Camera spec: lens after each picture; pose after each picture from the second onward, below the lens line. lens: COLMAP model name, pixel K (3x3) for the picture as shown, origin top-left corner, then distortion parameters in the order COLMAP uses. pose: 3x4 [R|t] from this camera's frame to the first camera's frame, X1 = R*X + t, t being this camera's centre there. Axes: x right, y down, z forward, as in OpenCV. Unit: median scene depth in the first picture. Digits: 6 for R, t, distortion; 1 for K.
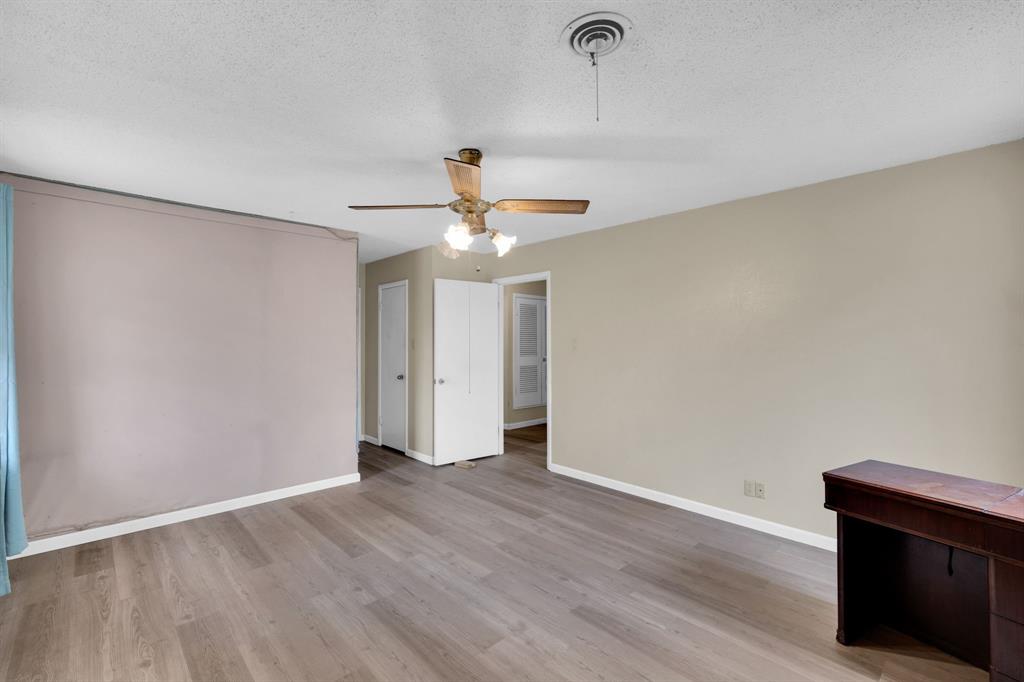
lens RADIAL K [[448.6, 0, 512.0], [0, 448.6, 341.0], [0, 0, 1]] dist [0.000307, 0.000241]
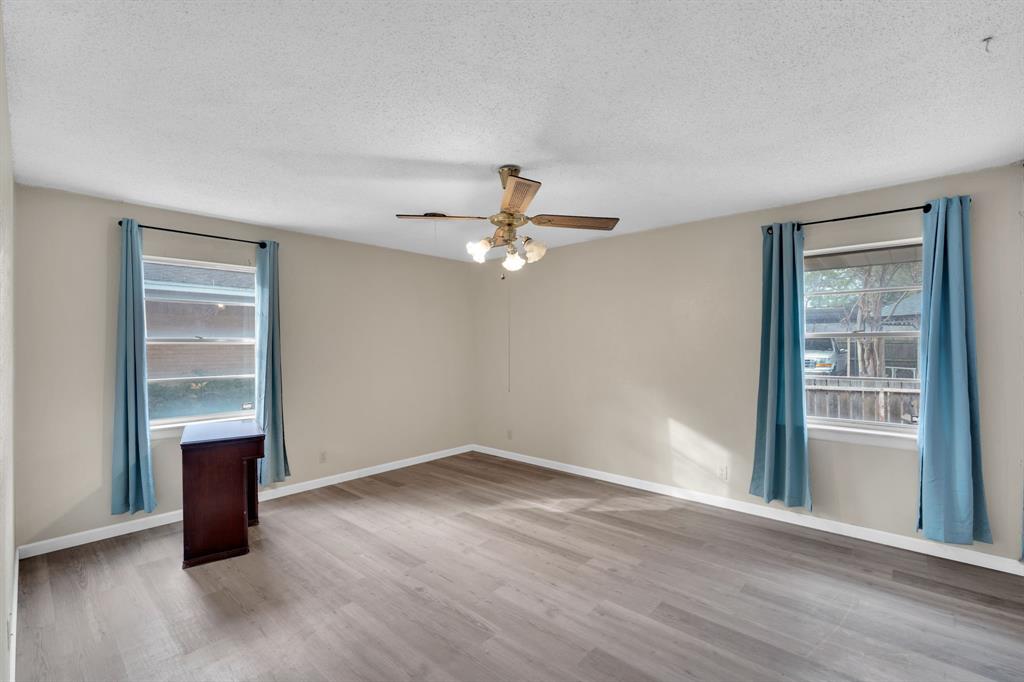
lens RADIAL K [[448.6, 0, 512.0], [0, 448.6, 341.0], [0, 0, 1]] dist [0.000307, 0.000241]
pose [[-0.996866, 0.006228, -0.078867, -0.012240], [0.007015, 0.999928, -0.009708, 0.000452], [0.078801, -0.010231, -0.996838, 1.981147]]
